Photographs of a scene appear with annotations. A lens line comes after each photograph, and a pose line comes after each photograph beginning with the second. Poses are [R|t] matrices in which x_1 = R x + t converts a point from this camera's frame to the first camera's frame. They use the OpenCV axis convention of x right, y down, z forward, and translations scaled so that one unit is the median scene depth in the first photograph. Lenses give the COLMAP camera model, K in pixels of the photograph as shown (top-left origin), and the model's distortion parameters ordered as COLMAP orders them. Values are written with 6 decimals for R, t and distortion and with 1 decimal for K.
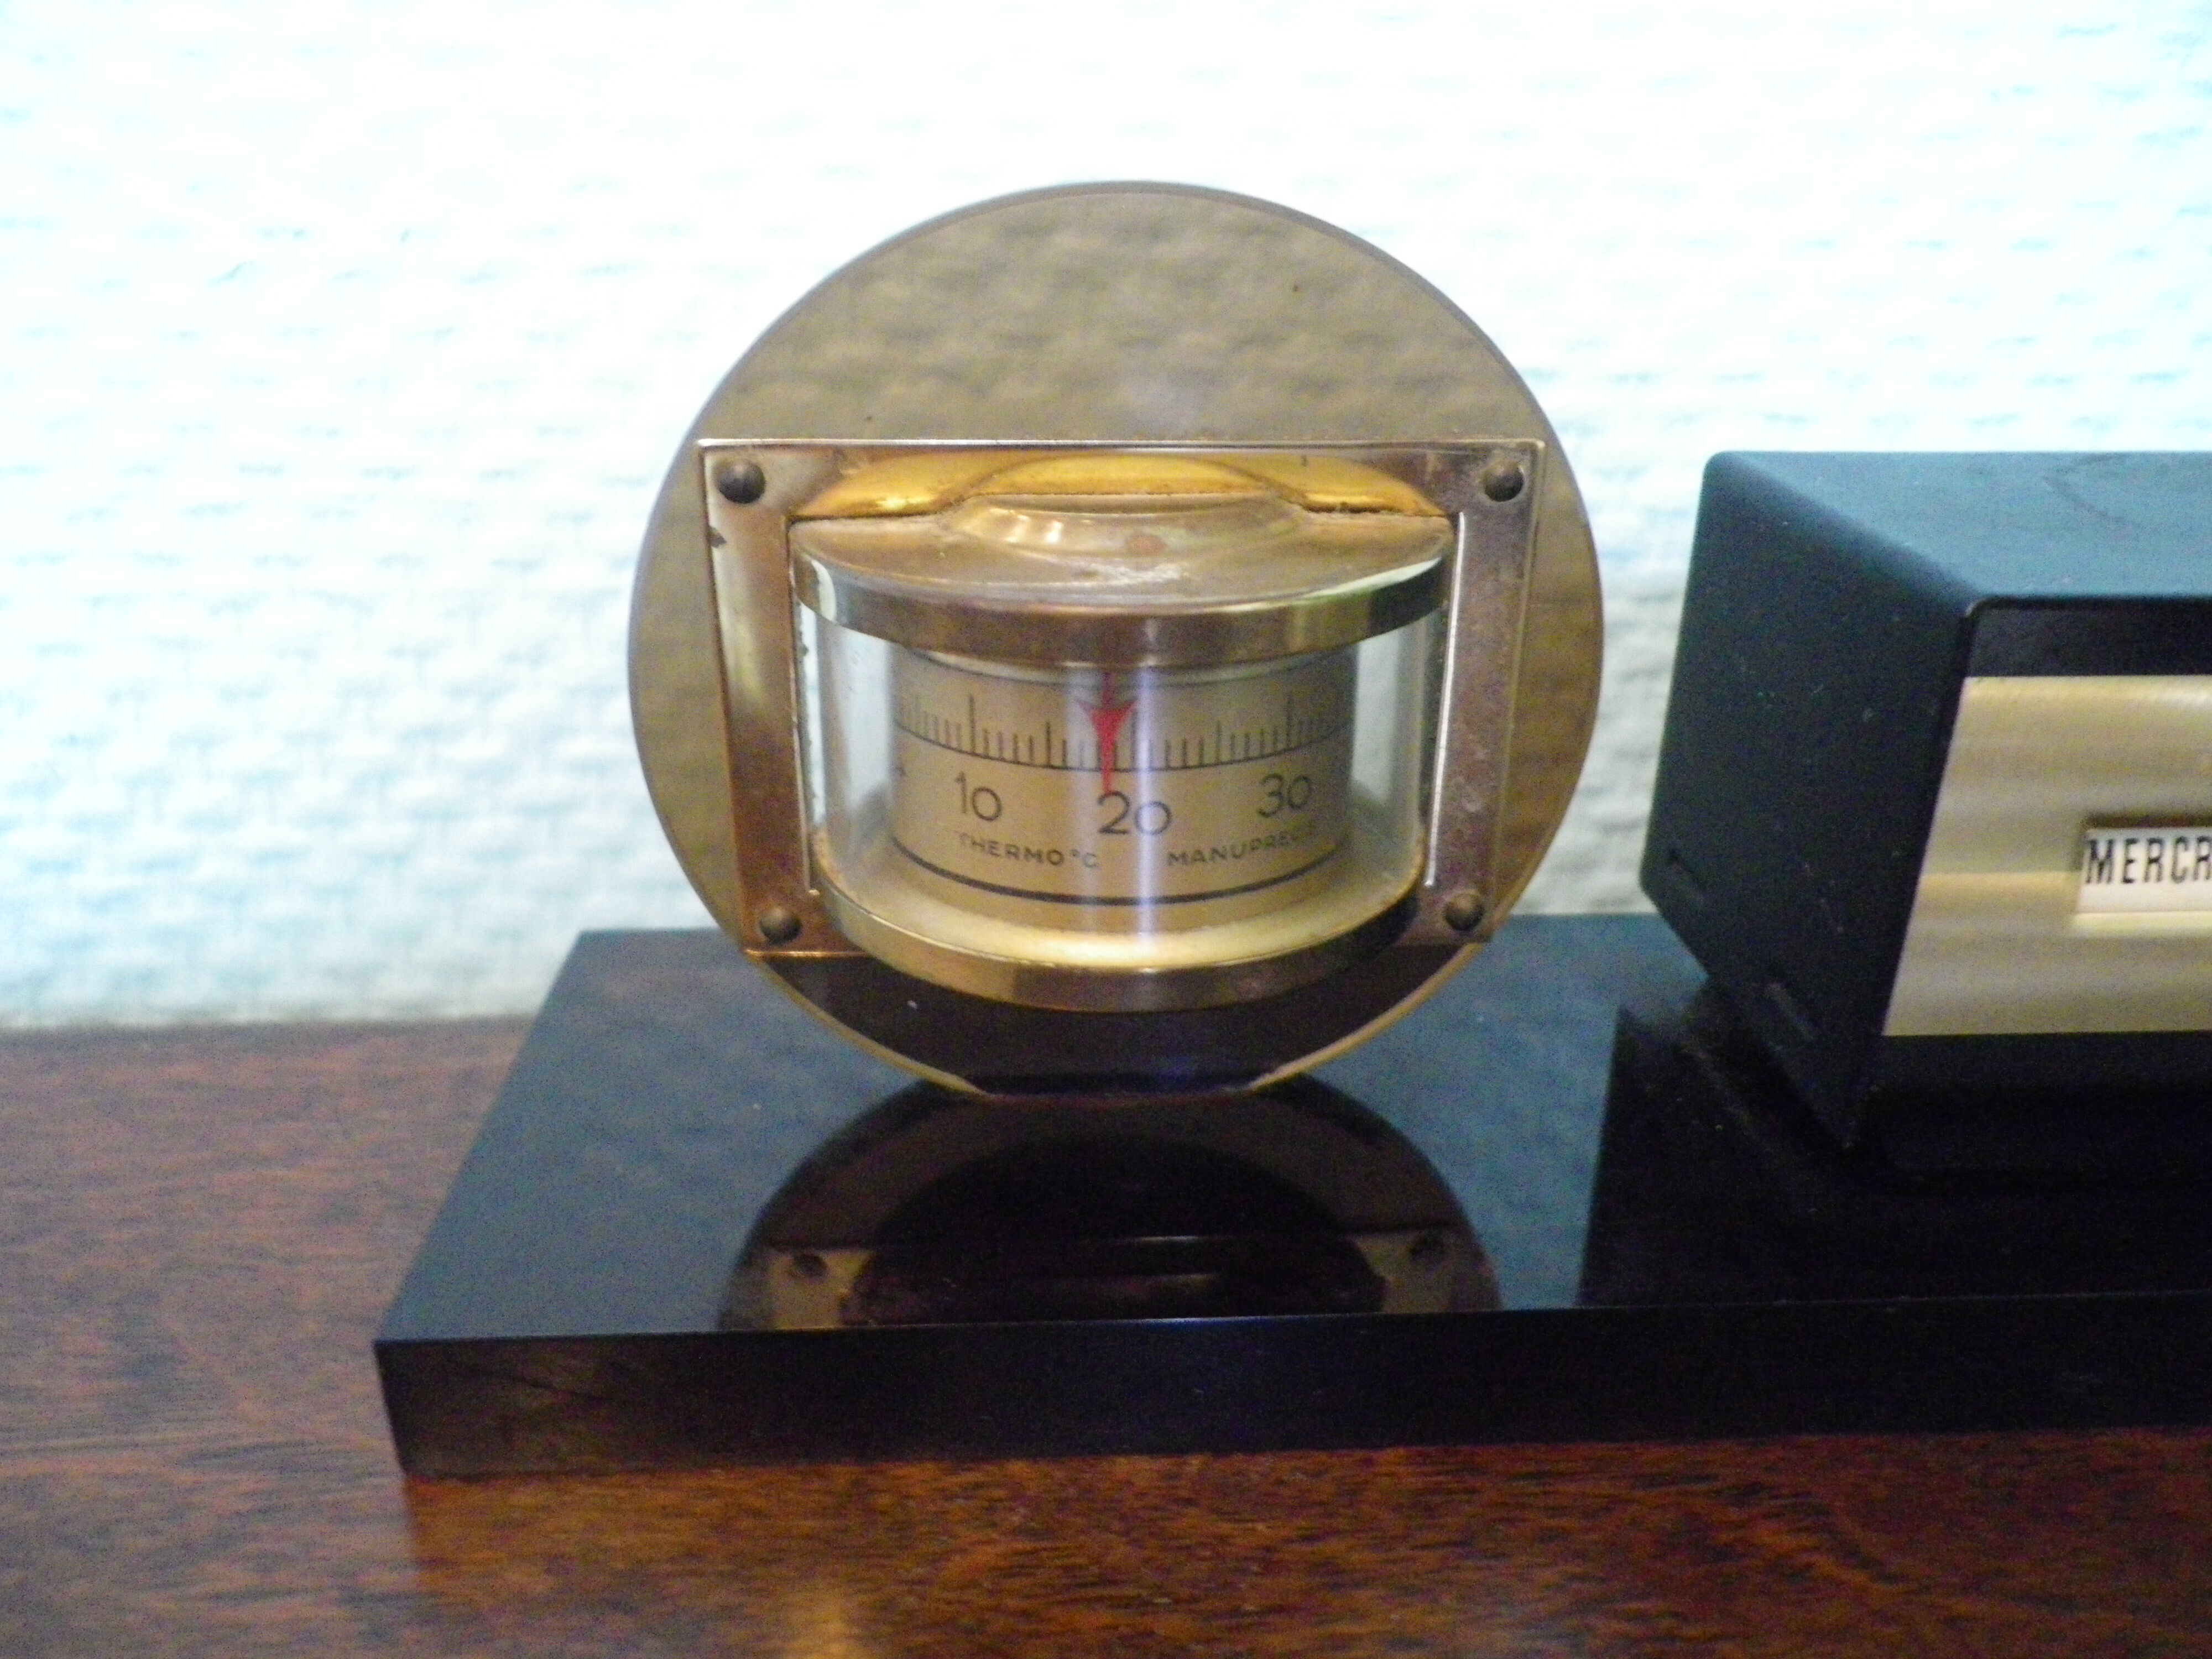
lens RADIAL K [[1718.8, 0, 1112.2], [0, 1718.8, 832.1], [0, 0, 1]] dist [0.012188, -0.005567]
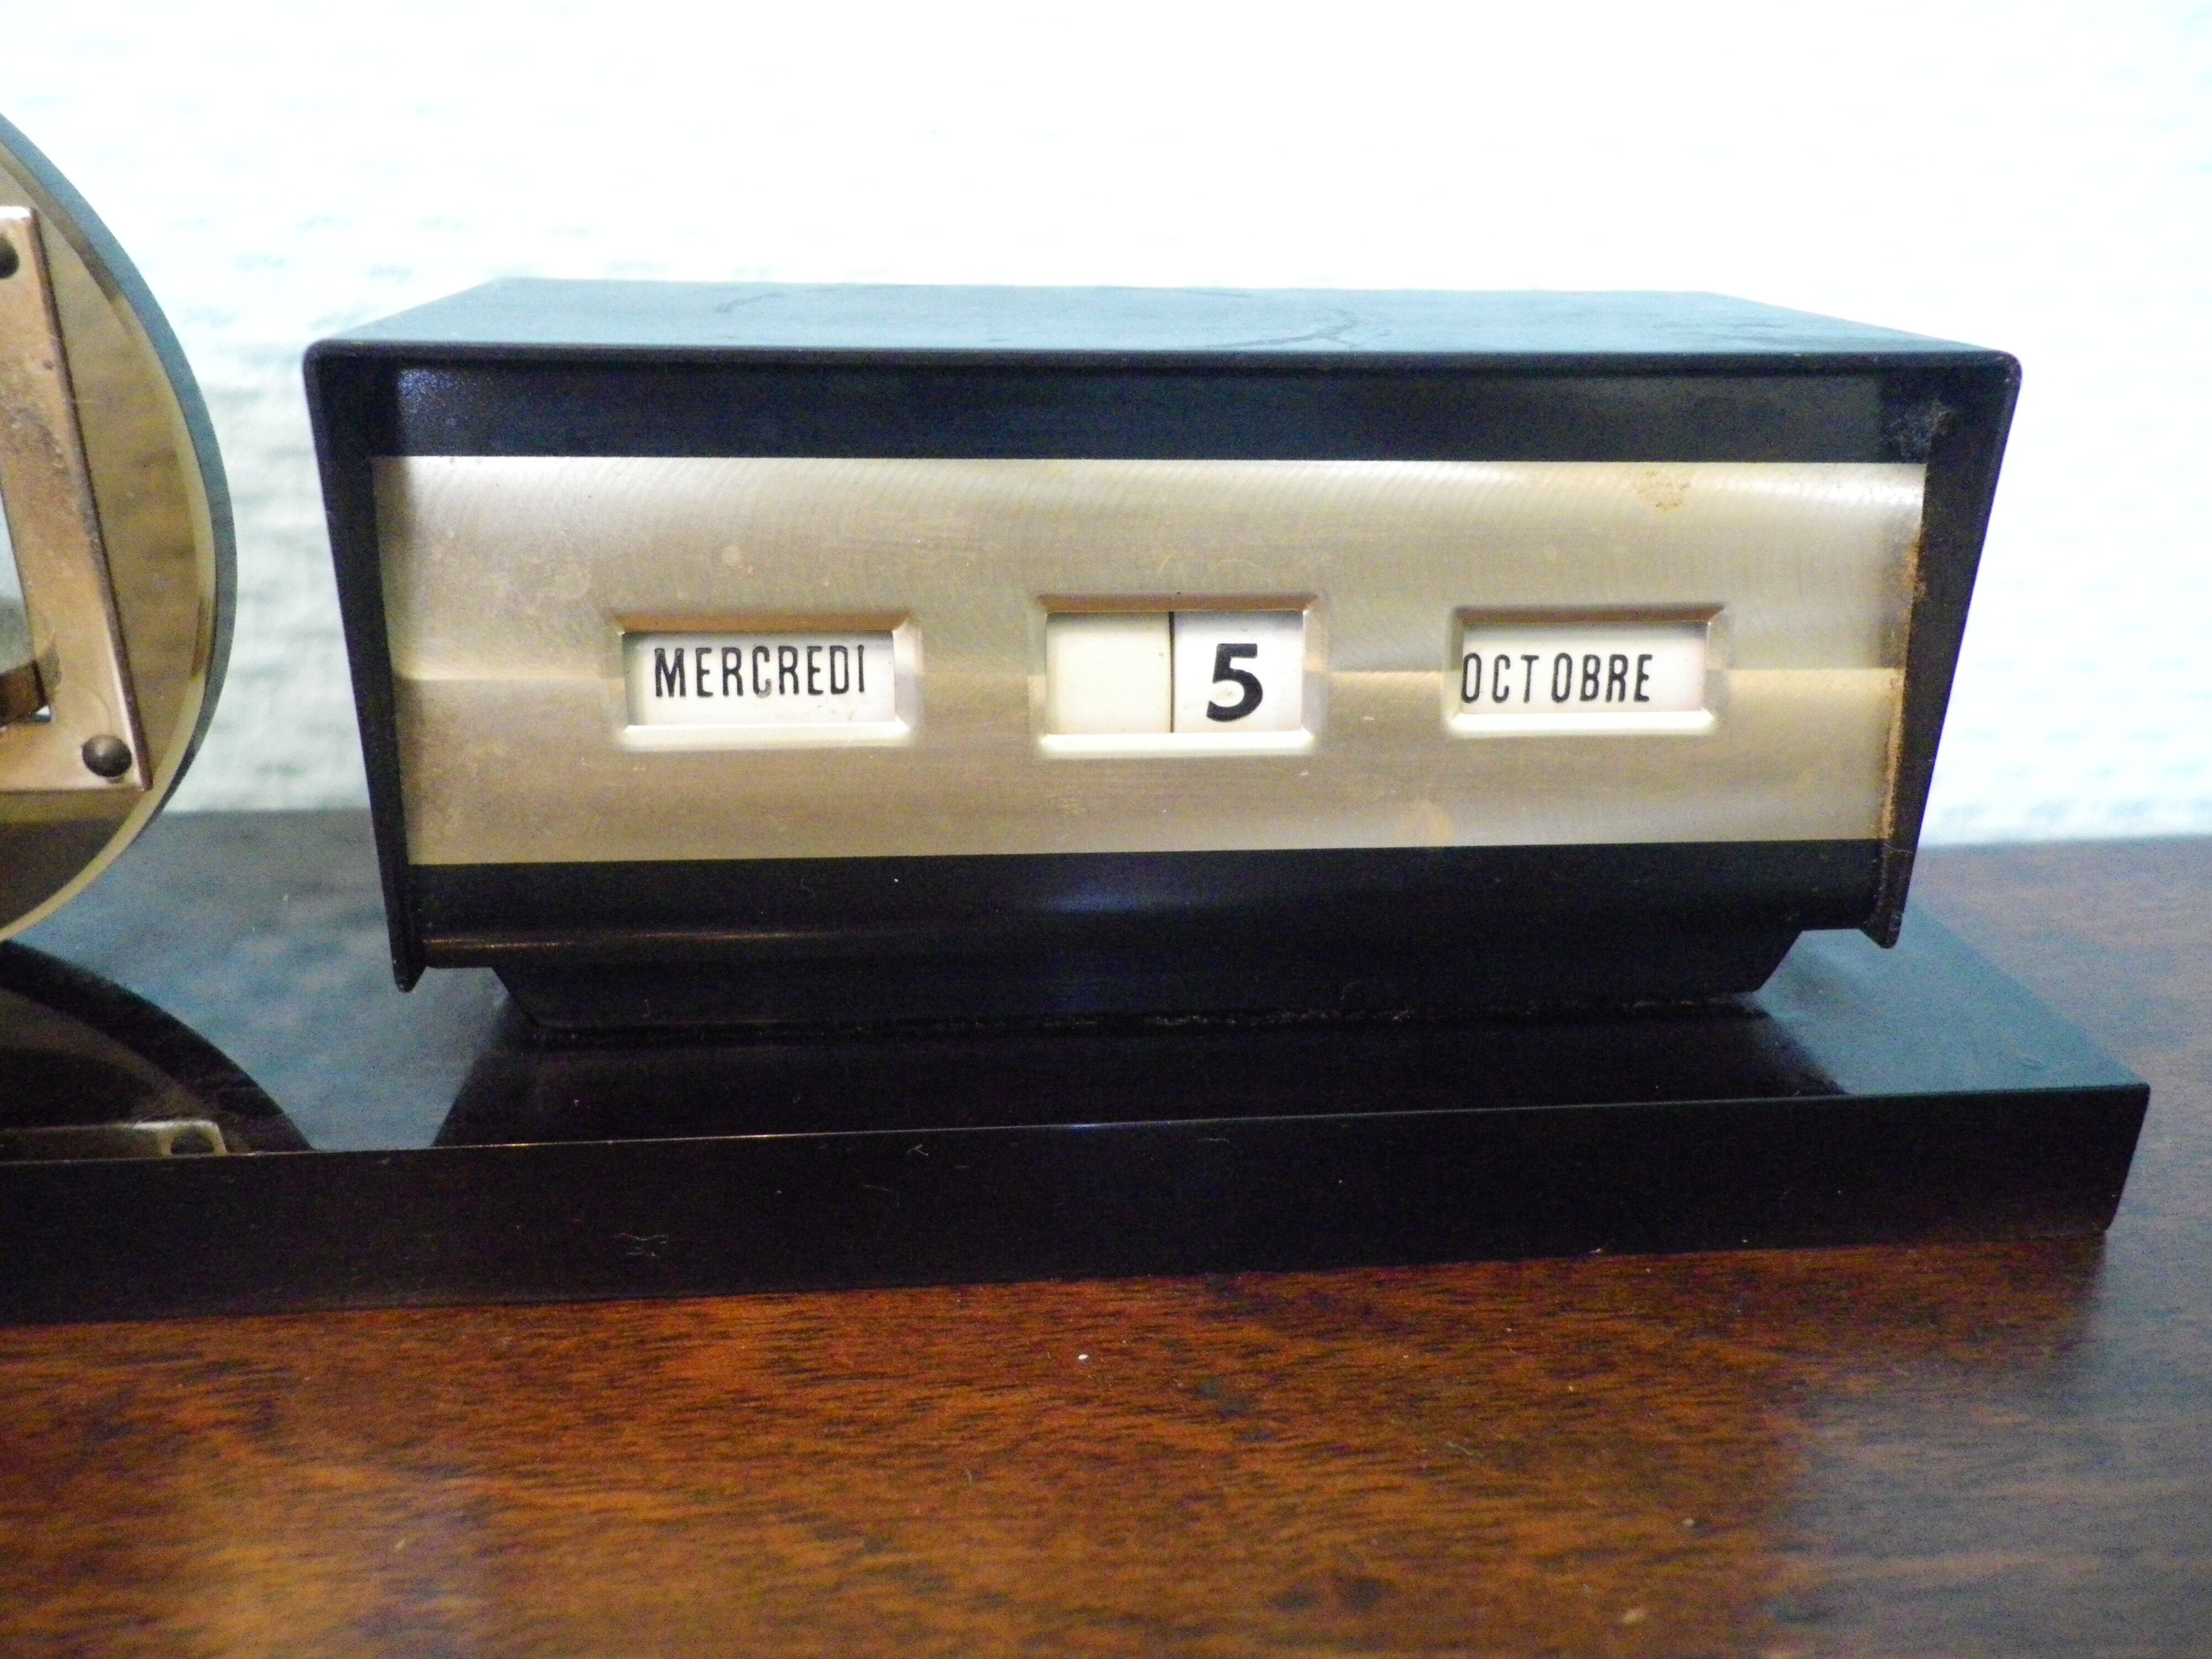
lens RADIAL K [[1718.8, 0, 1079.2], [0, 1718.8, 826.0], [0, 0, 1]] dist [0.012188, -0.005567]
pose [[0.999594, -0.007430, 0.027506, 0.762793], [0.008349, 0.999405, -0.033456, 0.130919], [-0.027241, 0.033672, 0.999062, 0.082881]]
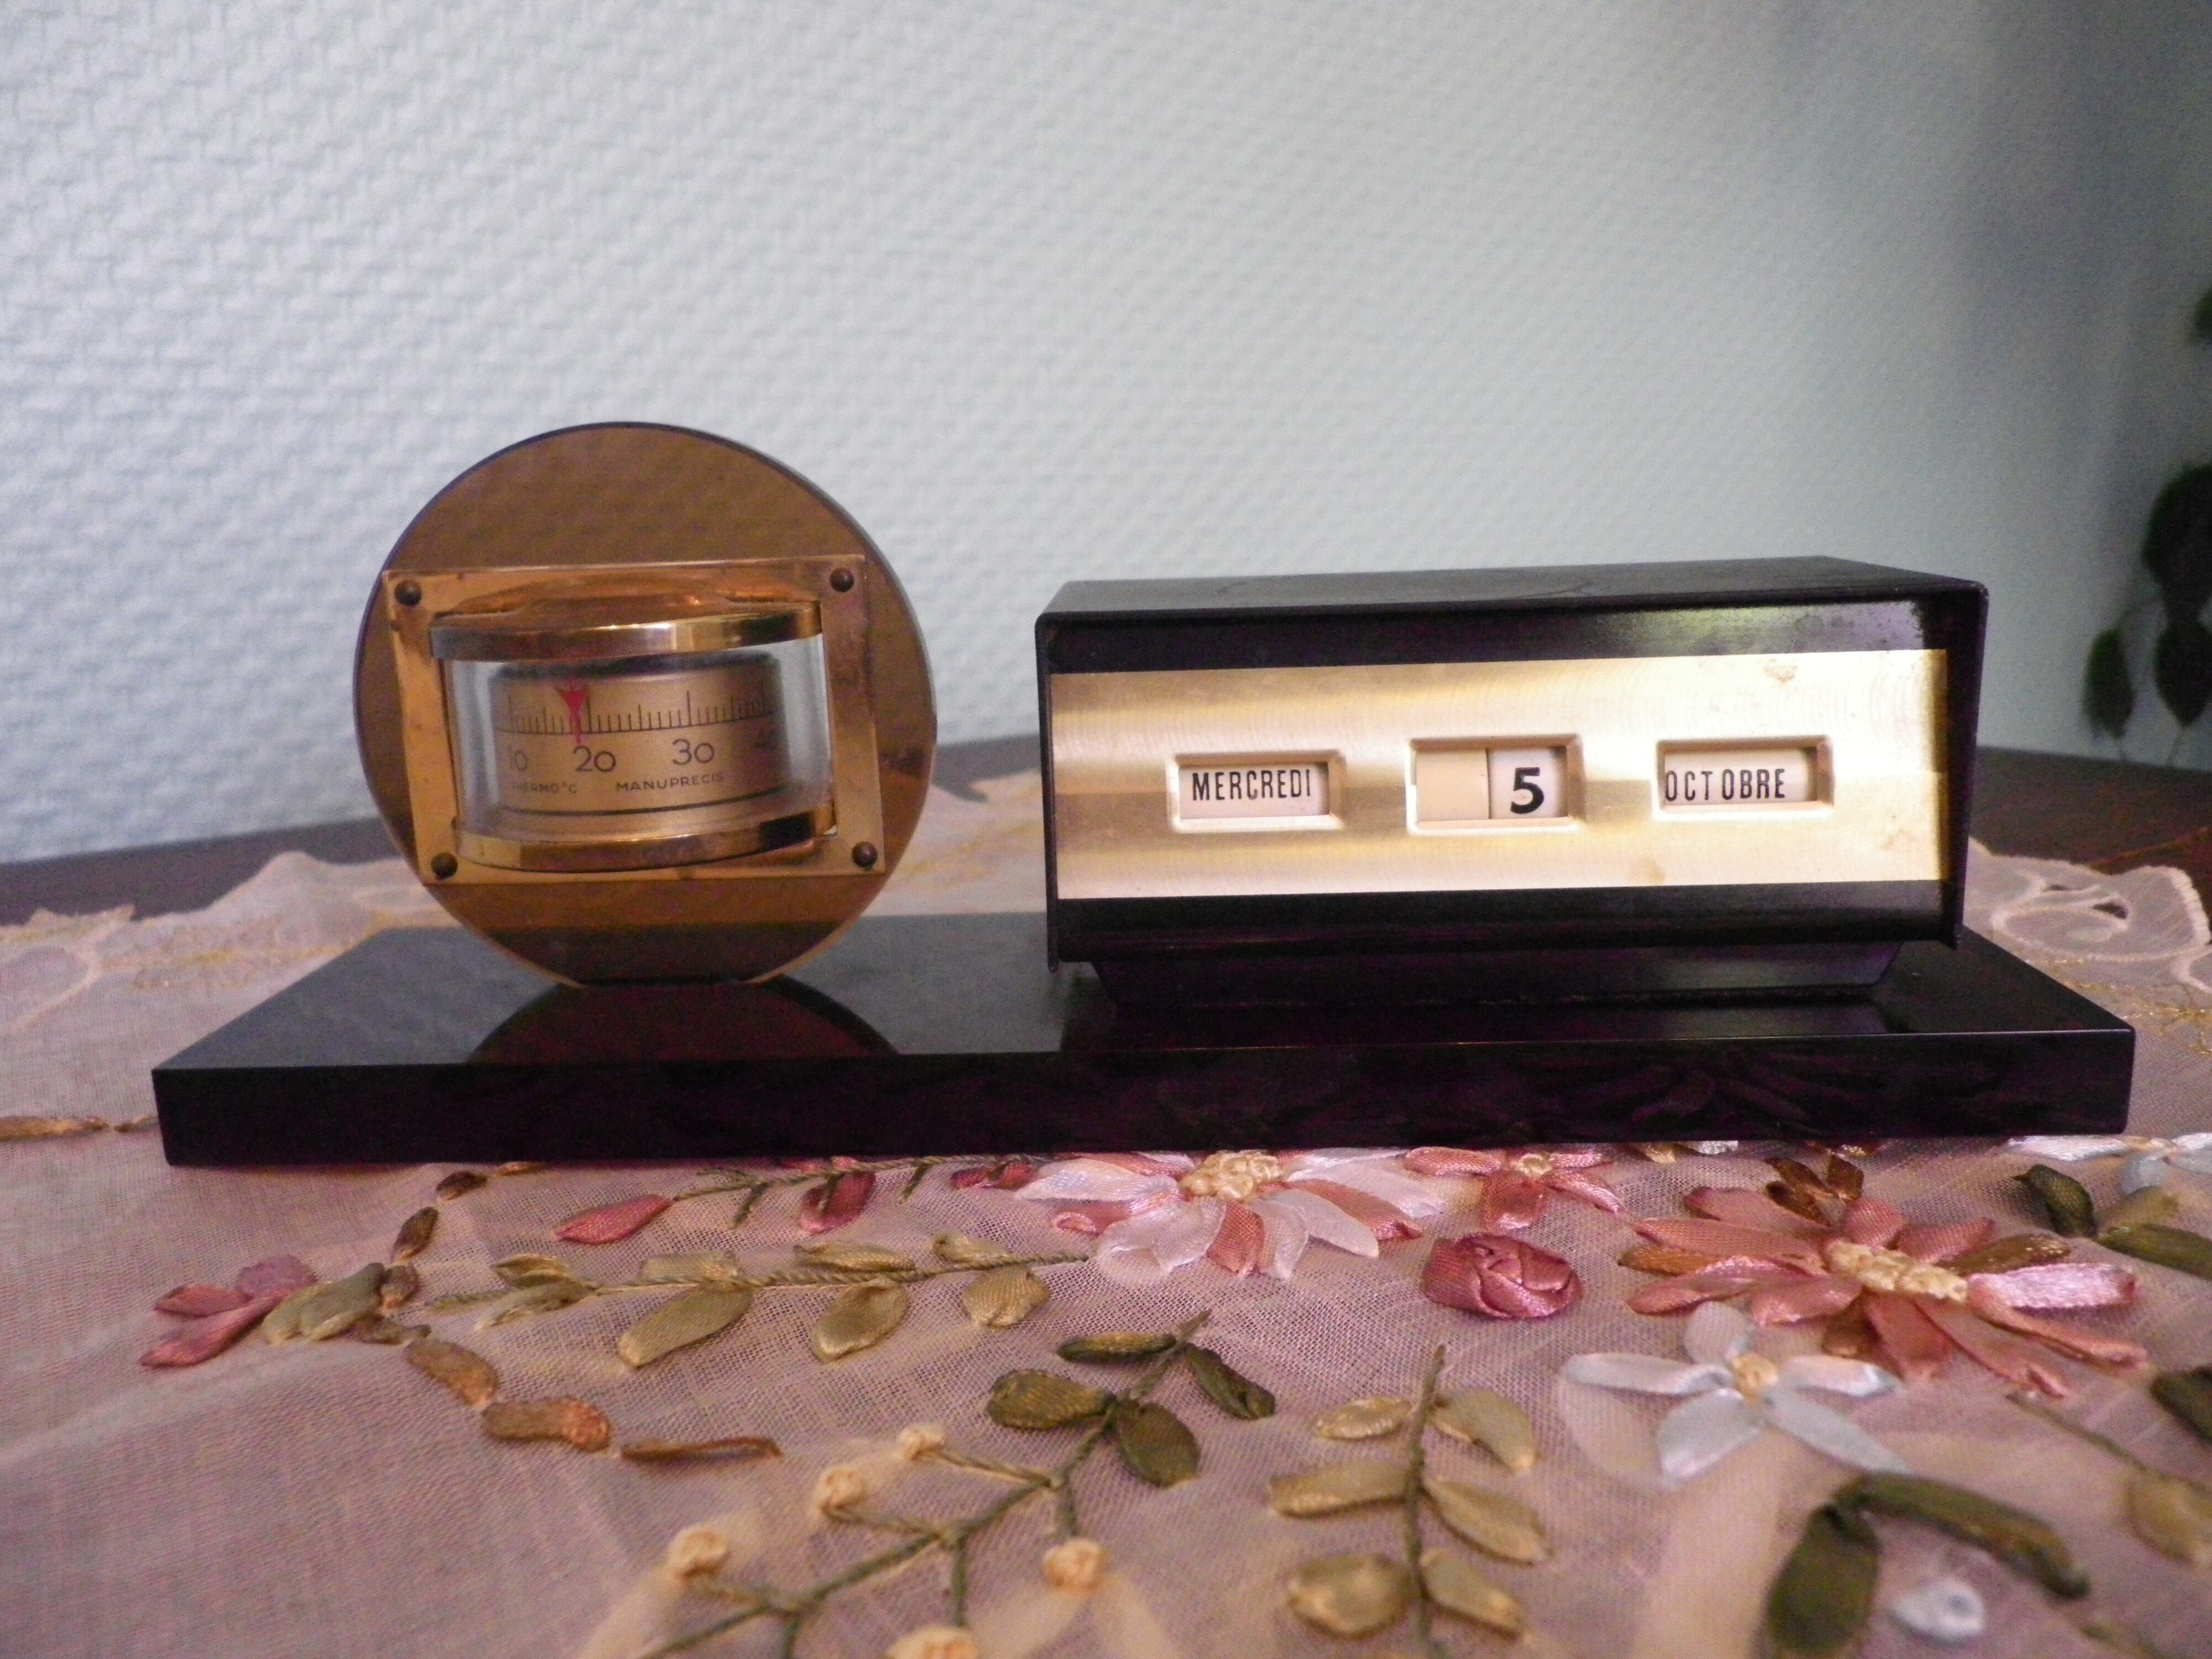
lens RADIAL K [[1718.8, 0, 1088.8], [0, 1718.8, 832.7], [0, 0, 1]] dist [0.012188, -0.005567]
pose [[0.994393, -0.026148, -0.102467, 0.631343], [0.005036, 0.979557, -0.201102, 0.381722], [0.105631, 0.199458, 0.974196, -0.580224]]
